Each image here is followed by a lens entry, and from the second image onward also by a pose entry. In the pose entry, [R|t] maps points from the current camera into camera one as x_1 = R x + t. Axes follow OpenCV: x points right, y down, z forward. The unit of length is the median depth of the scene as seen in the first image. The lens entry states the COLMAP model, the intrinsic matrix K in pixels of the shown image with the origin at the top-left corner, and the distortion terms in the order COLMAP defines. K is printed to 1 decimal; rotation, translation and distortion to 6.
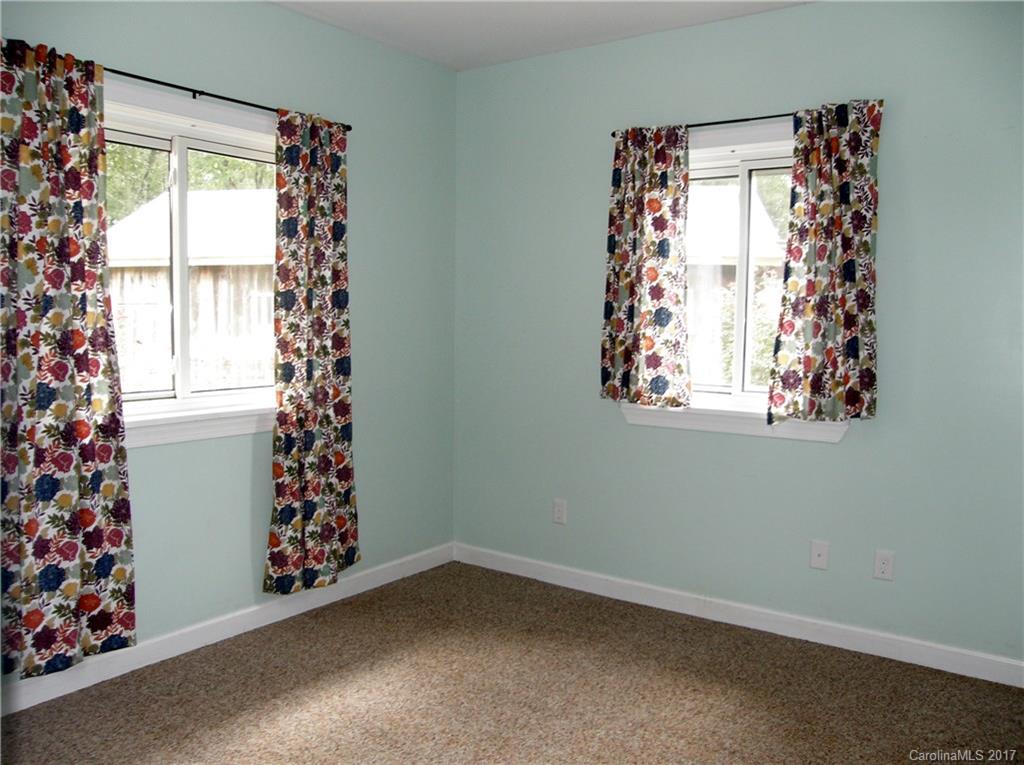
lens RADIAL K [[839.3, 0, 513.3], [0, 839.3, 382.9], [0, 0, 1]] dist [-0.083257, 0.013152]
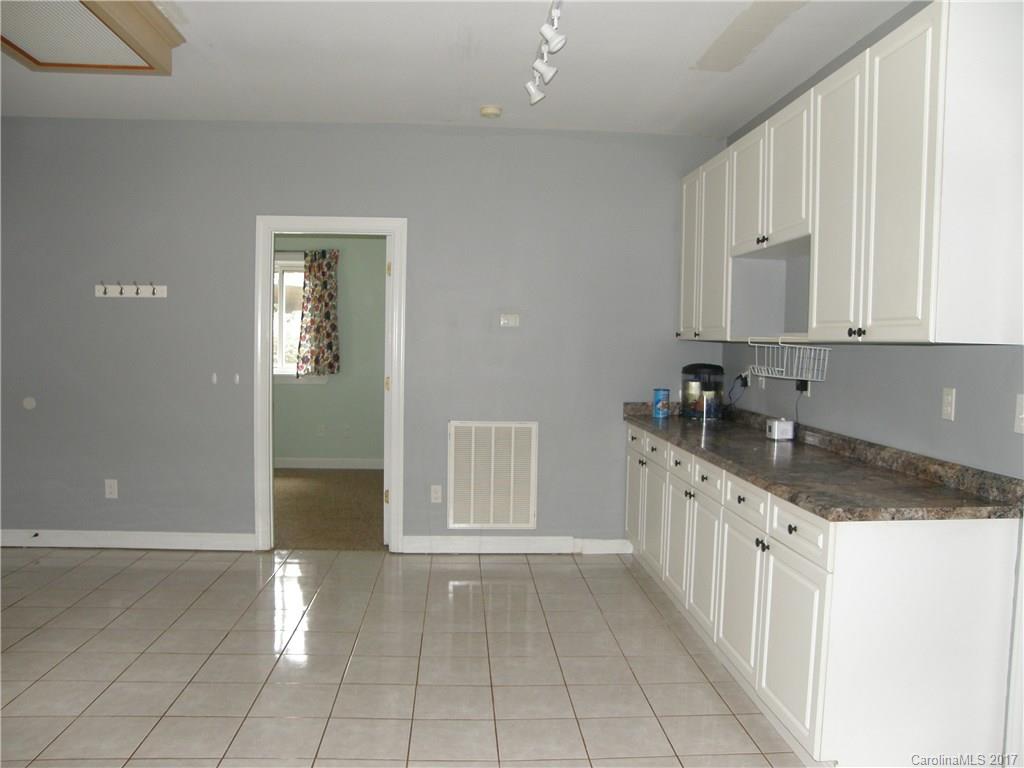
lens RADIAL K [[839.3, 0, 510.4], [0, 839.3, 381.8], [0, 0, 1]] dist [-0.083257, 0.013152]
pose [[0.753672, -0.033792, 0.656381, -0.852094], [0.046904, 0.998896, -0.002432, 0.098830], [-0.655575, 0.032620, 0.754425, -1.282787]]
